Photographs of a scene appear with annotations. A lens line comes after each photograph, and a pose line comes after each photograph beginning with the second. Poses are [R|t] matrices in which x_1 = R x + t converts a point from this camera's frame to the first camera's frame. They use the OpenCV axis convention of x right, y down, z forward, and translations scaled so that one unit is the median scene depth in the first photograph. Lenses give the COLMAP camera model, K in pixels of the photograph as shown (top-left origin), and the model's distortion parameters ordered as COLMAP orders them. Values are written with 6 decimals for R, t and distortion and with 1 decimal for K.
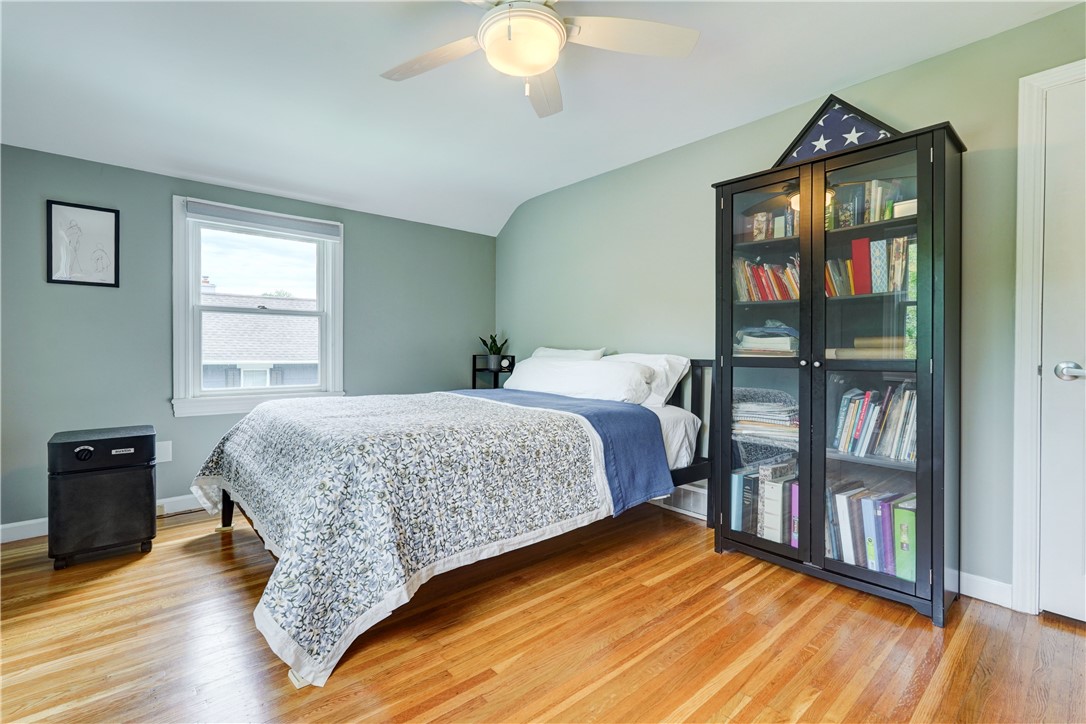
lens RADIAL K [[493.0, 0, 543.0], [0, 493.0, 362.0], [0, 0, 1]] dist [0.002938, 0.000907]
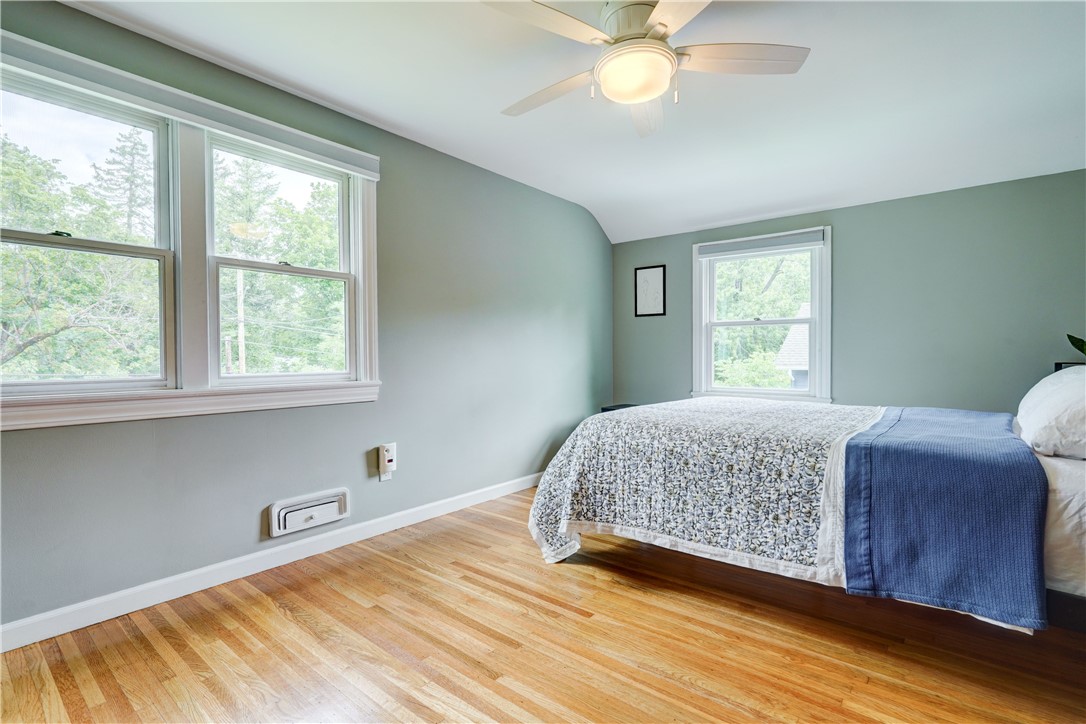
lens RADIAL K [[509.1, 0, 543.0], [0, 509.1, 362.0], [0, 0, 1]] dist [-0.001120, 0.000418]
pose [[0.188086, 0.008151, -0.982119, 0.869855], [-0.021388, 0.999762, 0.004202, -0.008618], [0.981920, 0.020216, 0.188216, 0.485604]]
